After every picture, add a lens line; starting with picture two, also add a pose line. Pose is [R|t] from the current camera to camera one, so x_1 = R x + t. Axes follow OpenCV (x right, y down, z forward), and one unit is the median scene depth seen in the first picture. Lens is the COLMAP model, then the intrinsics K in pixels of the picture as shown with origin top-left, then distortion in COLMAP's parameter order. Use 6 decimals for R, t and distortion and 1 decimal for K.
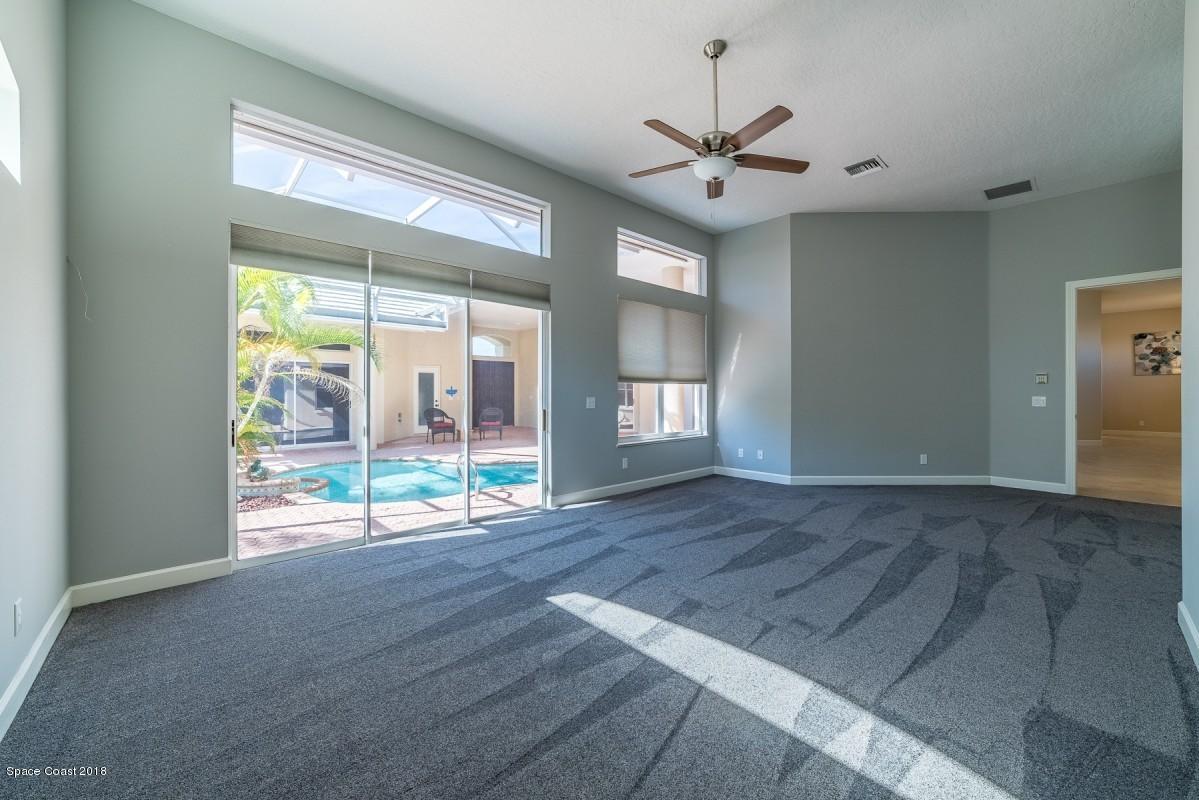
lens RADIAL K [[457.1, 0, 593.2], [0, 457.1, 392.3], [0, 0, 1]] dist [-0.028003, 0.009663]
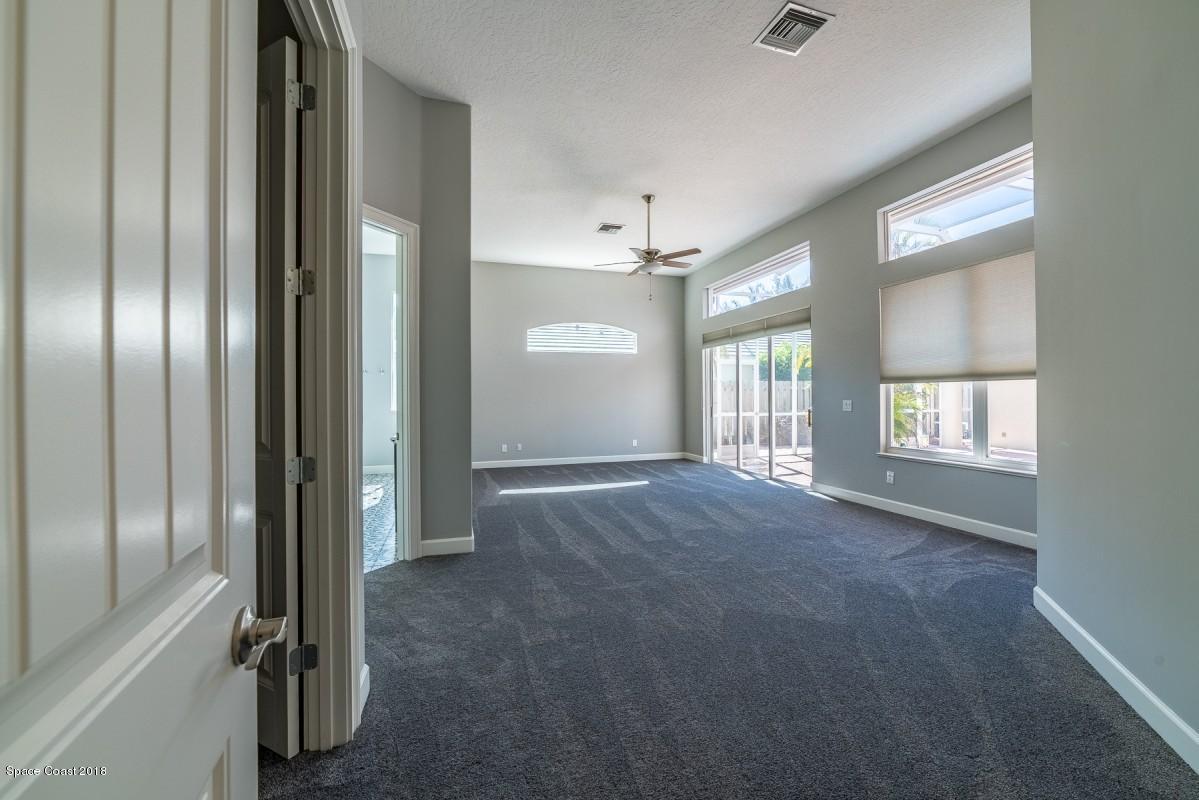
lens RADIAL K [[457.1, 0, 593.2], [0, 457.1, 392.3], [0, 0, 1]] dist [-0.028003, 0.009663]
pose [[-0.423472, -0.005508, -0.905892, 1.155132], [0.007915, 0.999921, -0.009780, -0.001103], [0.905875, -0.011312, -0.423395, 0.913176]]
